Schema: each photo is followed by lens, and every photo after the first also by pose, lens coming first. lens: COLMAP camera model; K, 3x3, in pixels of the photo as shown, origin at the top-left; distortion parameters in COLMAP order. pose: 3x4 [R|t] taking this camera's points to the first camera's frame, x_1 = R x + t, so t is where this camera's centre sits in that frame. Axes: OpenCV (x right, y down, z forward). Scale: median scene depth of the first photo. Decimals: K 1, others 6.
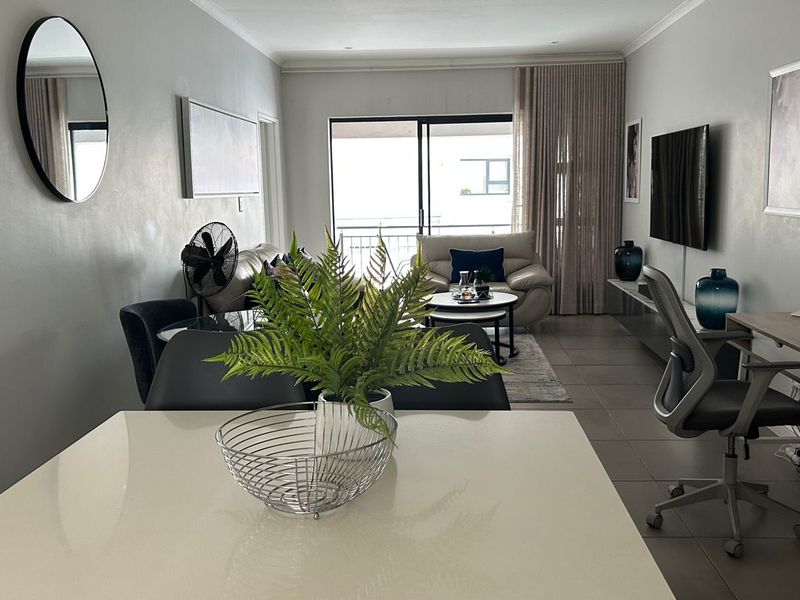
lens RADIAL K [[801.7, 0, 402.3], [0, 801.7, 305.0], [0, 0, 1]] dist [0.146041, -0.284947]
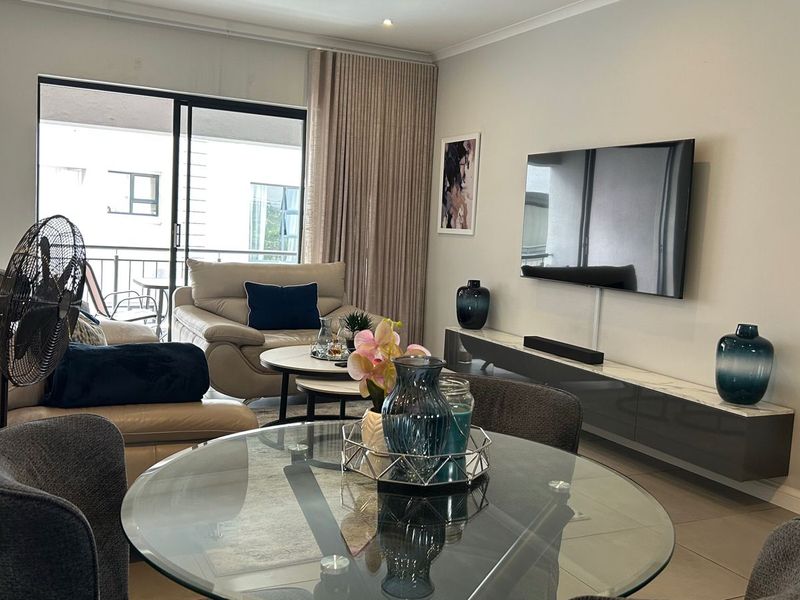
lens RADIAL K [[801.7, 0, 402.3], [0, 801.7, 305.0], [0, 0, 1]] dist [0.146041, -0.284947]
pose [[0.869442, 0.016955, 0.493744, -0.190992], [0.002485, 0.999248, -0.038689, -0.024212], [-0.494028, 0.034864, 0.868746, 0.349448]]
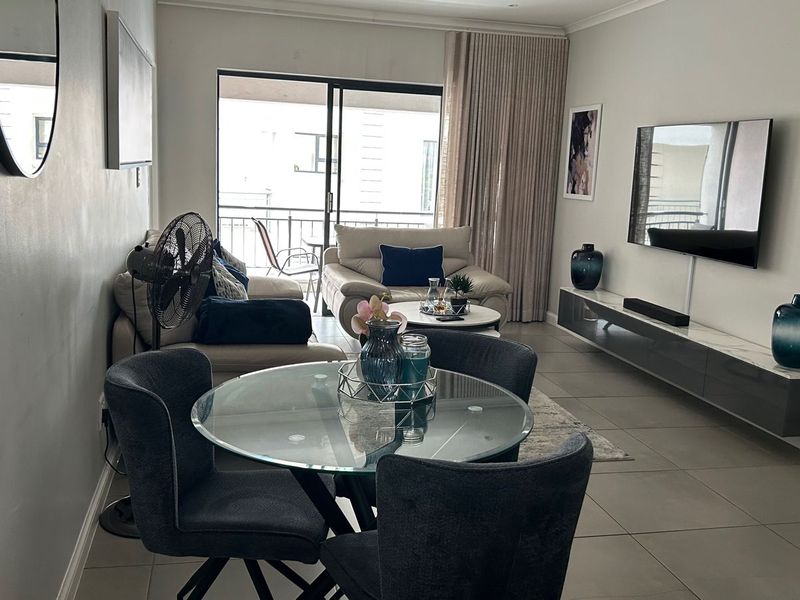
lens RADIAL K [[801.7, 0, 402.3], [0, 801.7, 305.0], [0, 0, 1]] dist [0.146041, -0.284947]
pose [[0.959579, 0.014209, 0.281079, -0.166533], [-0.022431, 0.999409, 0.026056, -0.033165], [-0.280543, -0.031308, 0.959331, 0.224991]]
